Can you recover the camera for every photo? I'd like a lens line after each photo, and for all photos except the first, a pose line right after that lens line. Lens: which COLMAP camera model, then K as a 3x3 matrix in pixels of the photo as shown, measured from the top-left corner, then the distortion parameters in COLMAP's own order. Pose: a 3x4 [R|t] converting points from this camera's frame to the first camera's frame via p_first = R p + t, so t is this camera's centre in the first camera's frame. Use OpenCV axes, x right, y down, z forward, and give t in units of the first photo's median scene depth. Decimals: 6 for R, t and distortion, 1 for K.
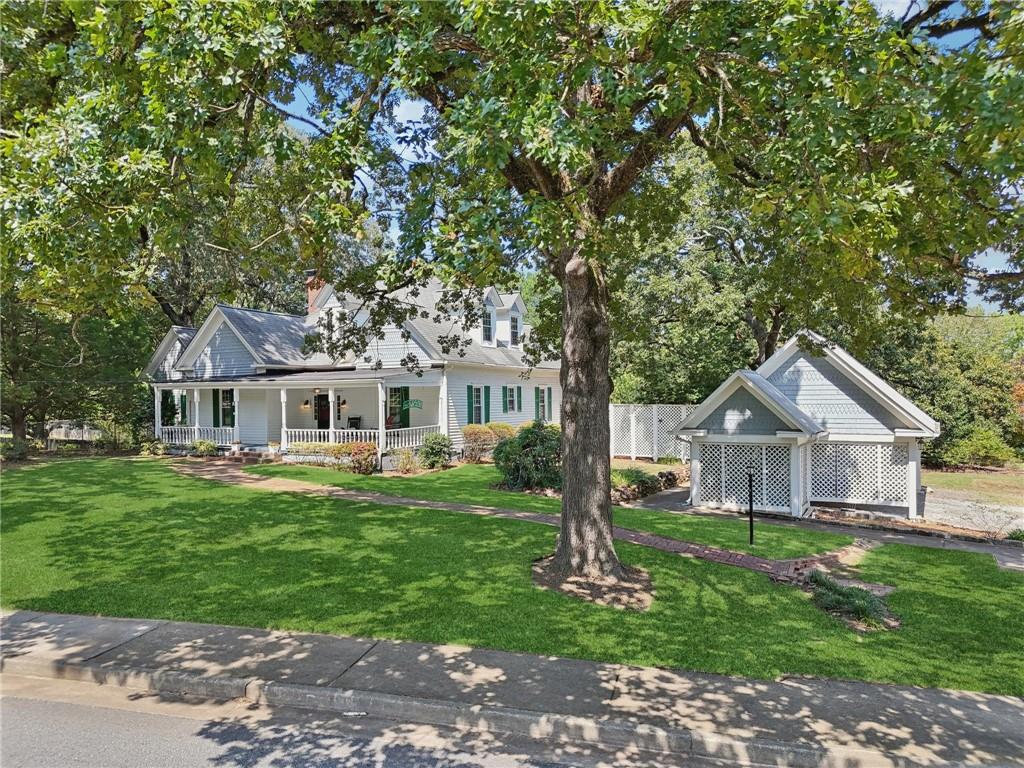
lens RADIAL K [[729.6, 0, 512.0], [0, 729.6, 384.0], [0, 0, 1]] dist [0.064312, -0.067181]
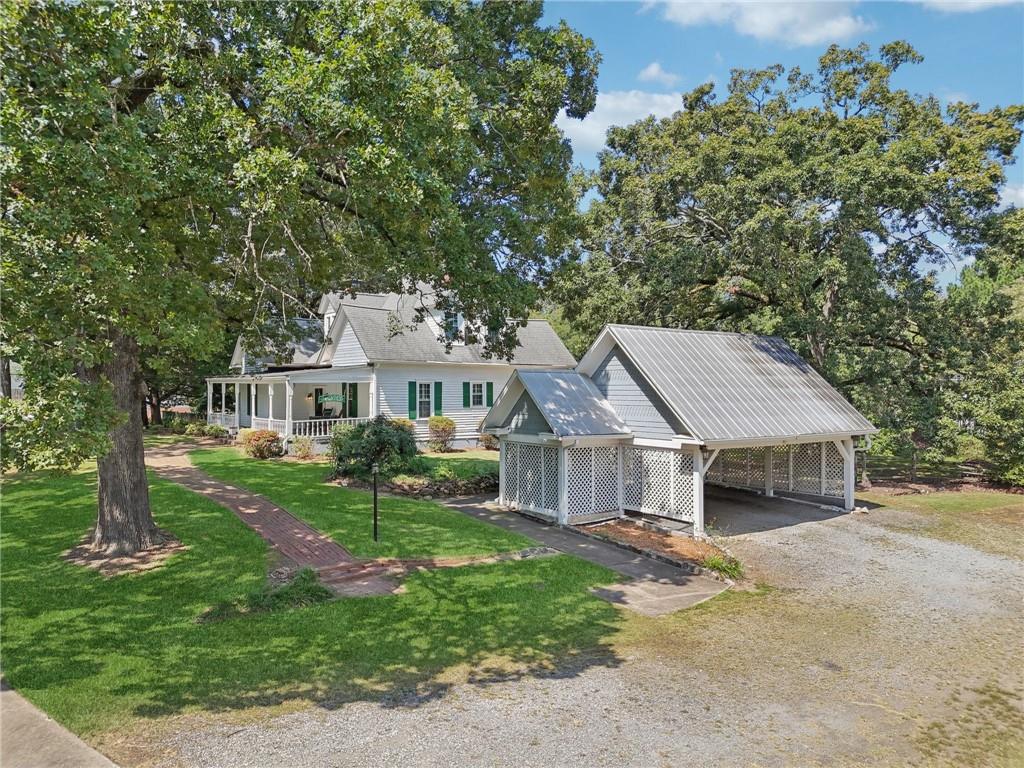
lens RADIAL K [[729.6, 0, 512.0], [0, 729.6, 384.0], [0, 0, 1]] dist [0.064312, -0.067181]
pose [[0.917410, 0.009086, -0.397839, 0.572740], [-0.006323, 0.999946, 0.008256, -0.005547], [0.397893, -0.005059, 0.917418, 0.082558]]
